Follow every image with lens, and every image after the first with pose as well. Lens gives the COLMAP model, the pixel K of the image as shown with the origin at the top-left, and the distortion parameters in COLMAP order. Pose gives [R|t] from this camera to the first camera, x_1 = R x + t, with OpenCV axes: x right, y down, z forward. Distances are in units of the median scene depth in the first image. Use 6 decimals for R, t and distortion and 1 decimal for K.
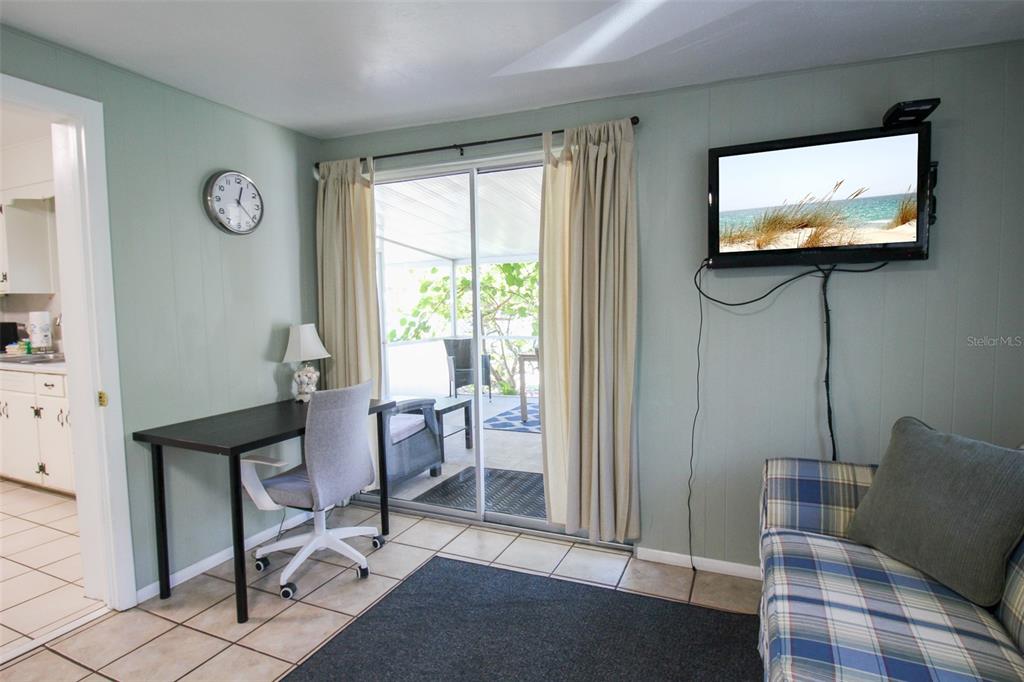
lens RADIAL K [[531.6, 0, 512.0], [0, 531.6, 341.0], [0, 0, 1]] dist [-0.002042, -0.001436]
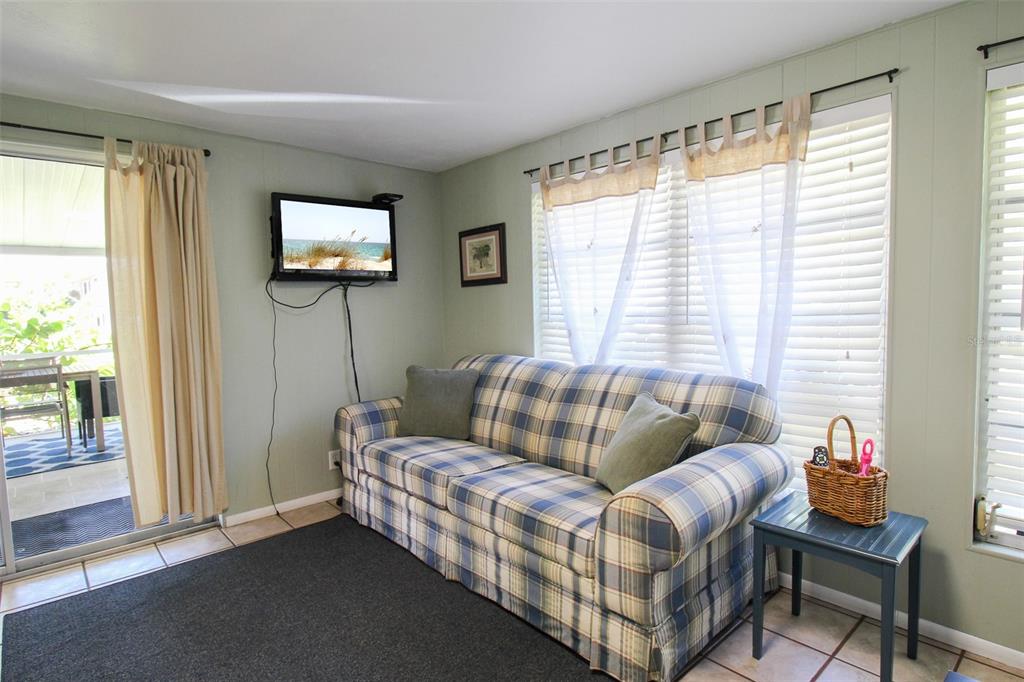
lens RADIAL K [[552.7, 0, 512.0], [0, 552.7, 341.0], [0, 0, 1]] dist [-0.028592, -0.000474]
pose [[0.411275, -0.055639, 0.909811, -0.676696], [0.081289, 0.996397, 0.024188, 0.030832], [-0.907879, 0.064010, 0.414317, -0.102095]]
